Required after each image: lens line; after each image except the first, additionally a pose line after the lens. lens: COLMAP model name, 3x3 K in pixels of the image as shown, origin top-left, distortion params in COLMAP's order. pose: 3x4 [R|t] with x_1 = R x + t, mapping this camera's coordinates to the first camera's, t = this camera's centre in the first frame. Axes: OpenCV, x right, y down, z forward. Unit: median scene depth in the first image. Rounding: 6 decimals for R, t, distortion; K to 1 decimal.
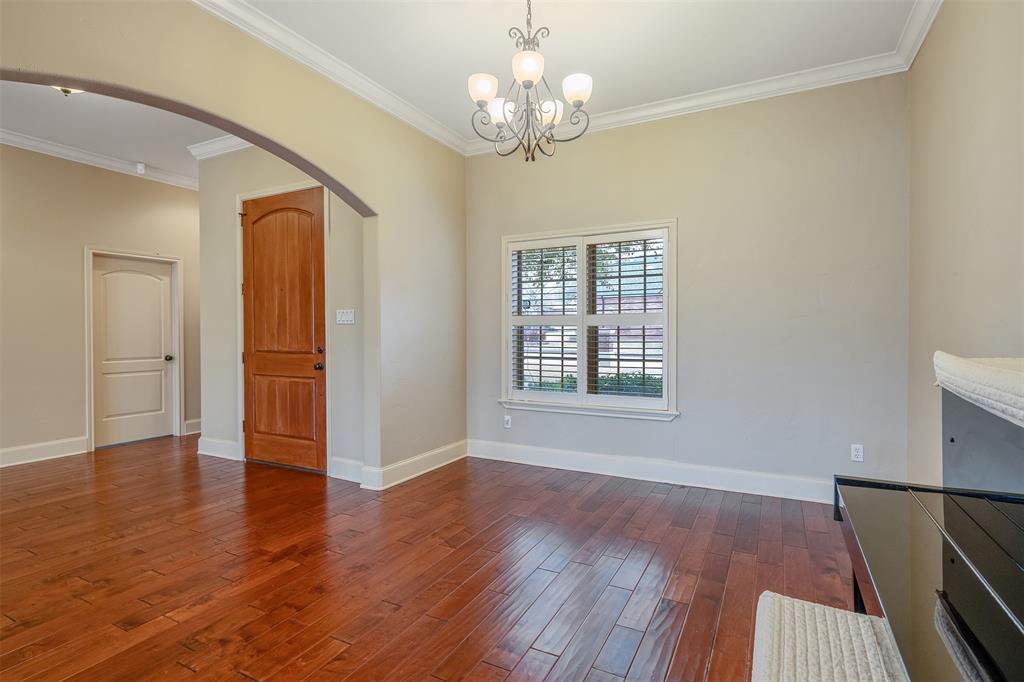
lens RADIAL K [[508.1, 0, 516.3], [0, 508.1, 335.9], [0, 0, 1]] dist [-0.014170, 0.000276]
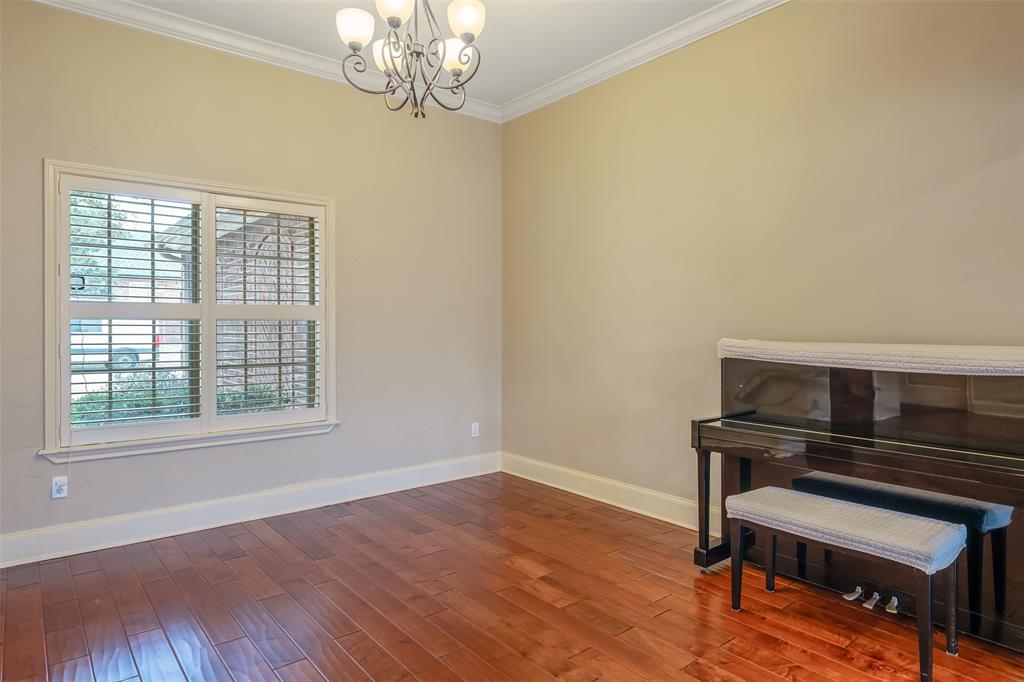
lens RADIAL K [[606.5, 0, 513.4], [0, 606.5, 333.5], [0, 0, 1]] dist [0.005130, 0.000133]
pose [[0.389537, -0.009971, 0.920957, -0.519757], [0.009133, 0.999934, 0.006963, -0.003855], [-0.920965, 0.005699, 0.389603, 0.311533]]
